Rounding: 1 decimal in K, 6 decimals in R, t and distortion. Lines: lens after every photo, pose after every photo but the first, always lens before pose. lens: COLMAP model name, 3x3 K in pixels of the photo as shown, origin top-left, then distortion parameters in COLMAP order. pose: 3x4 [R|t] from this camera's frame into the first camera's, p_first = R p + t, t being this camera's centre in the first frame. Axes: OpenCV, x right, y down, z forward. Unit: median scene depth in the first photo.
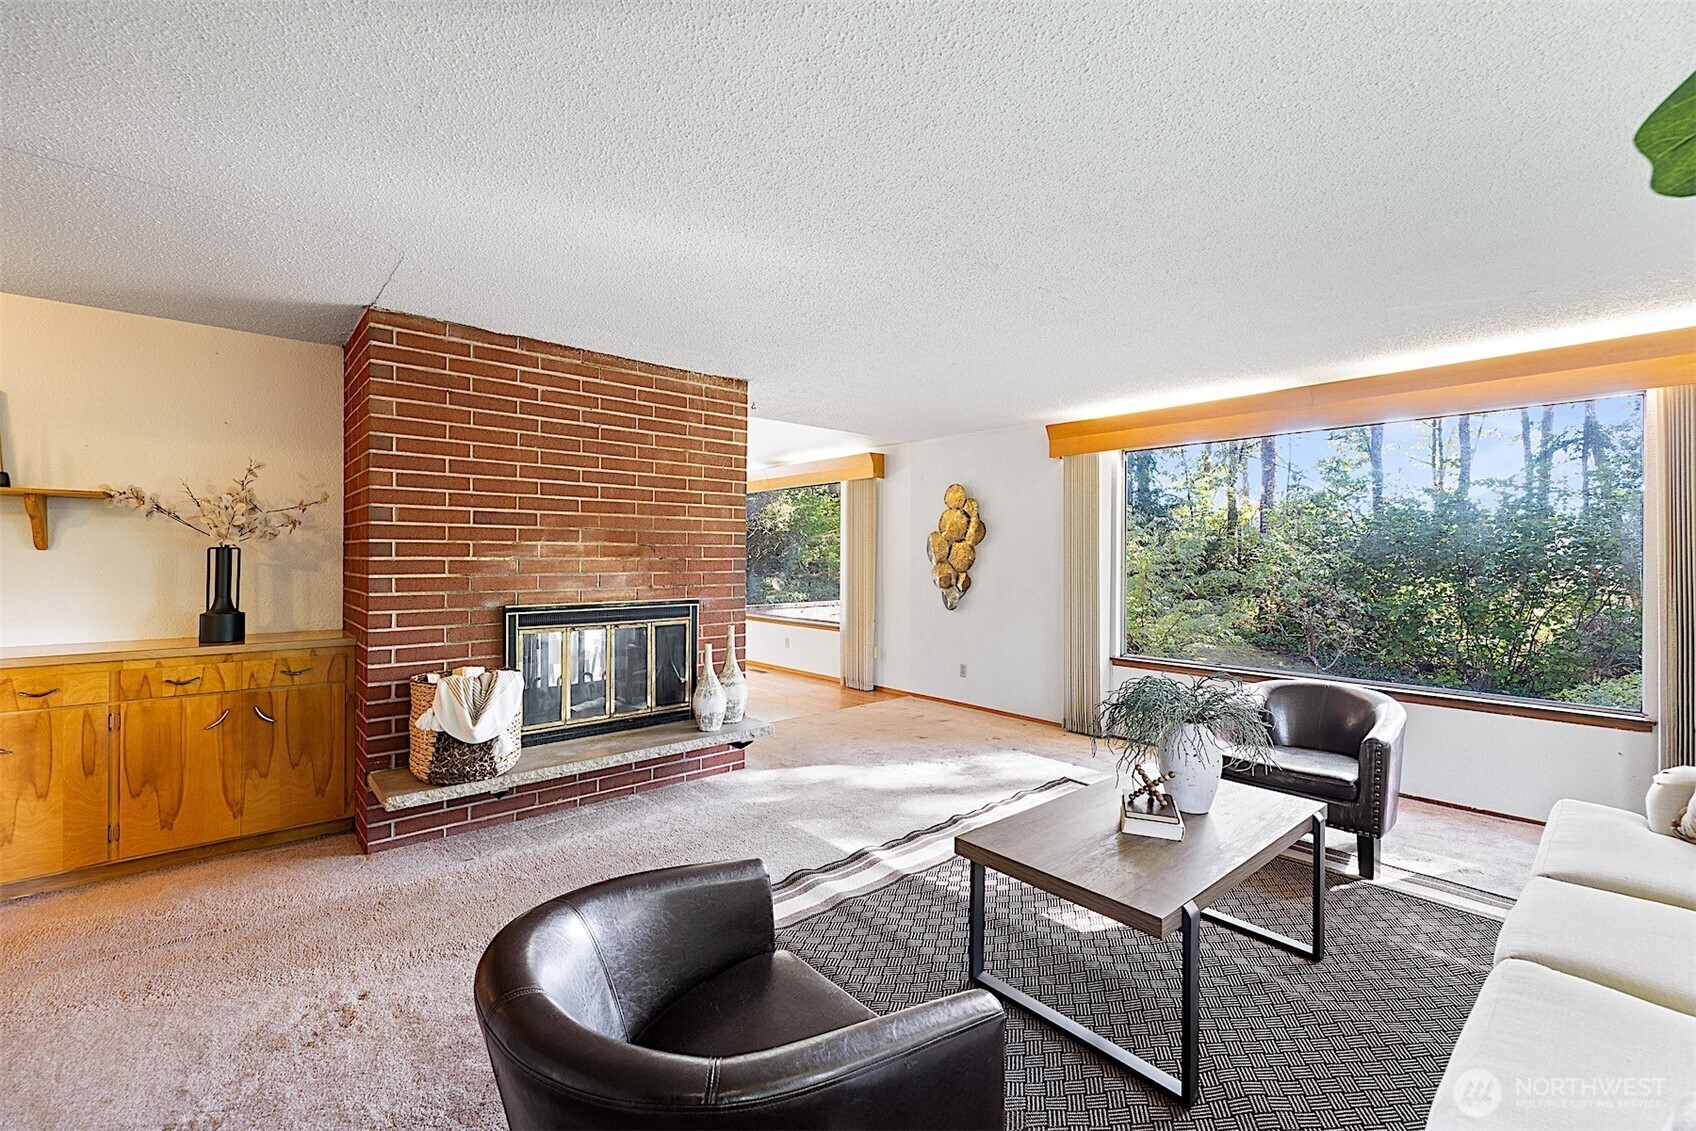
lens RADIAL K [[710.3, 0, 836.4], [0, 710.3, 556.3], [0, 0, 1]] dist [0.001926, -0.000052]
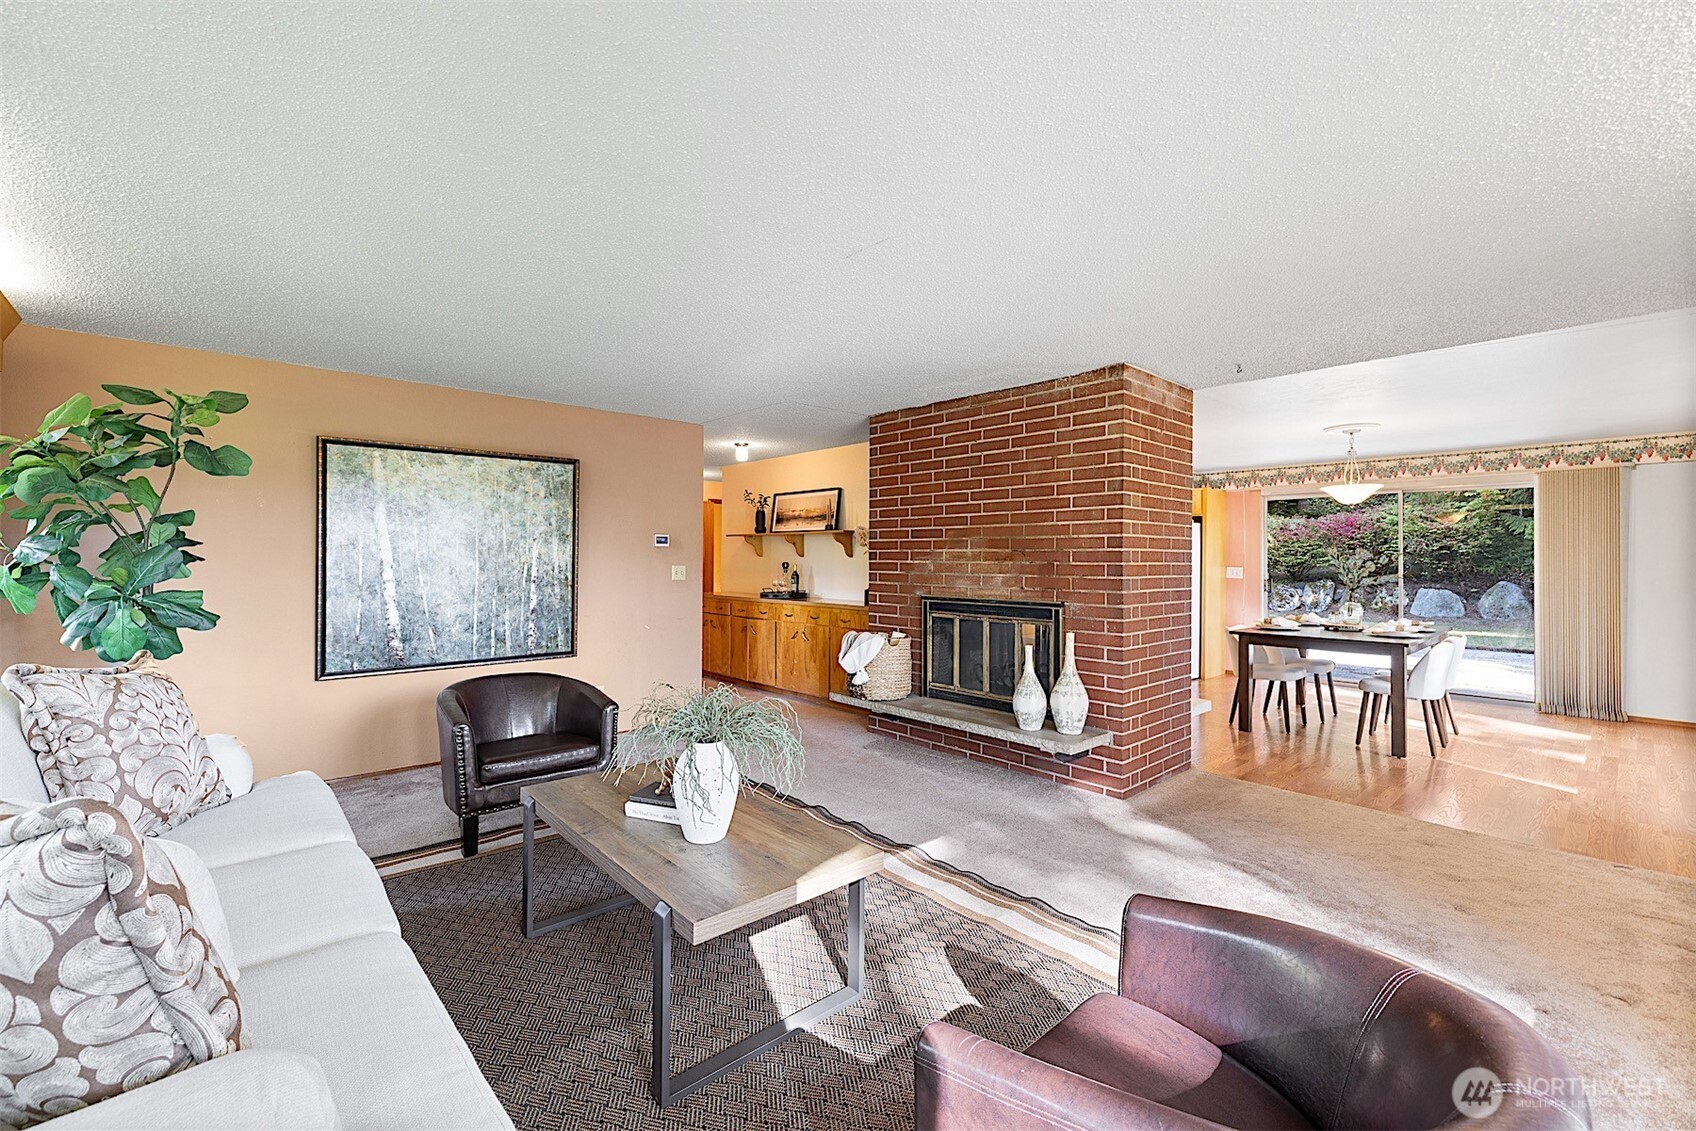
lens RADIAL K [[710.3, 0, 836.9], [0, 710.3, 560.6], [0, 0, 1]] dist [0.001926, -0.000052]
pose [[0.017710, -0.001751, -0.999842, 0.876895], [-0.005827, 0.999981, -0.001854, 0.004157], [0.999826, 0.005858, 0.017699, 0.727549]]
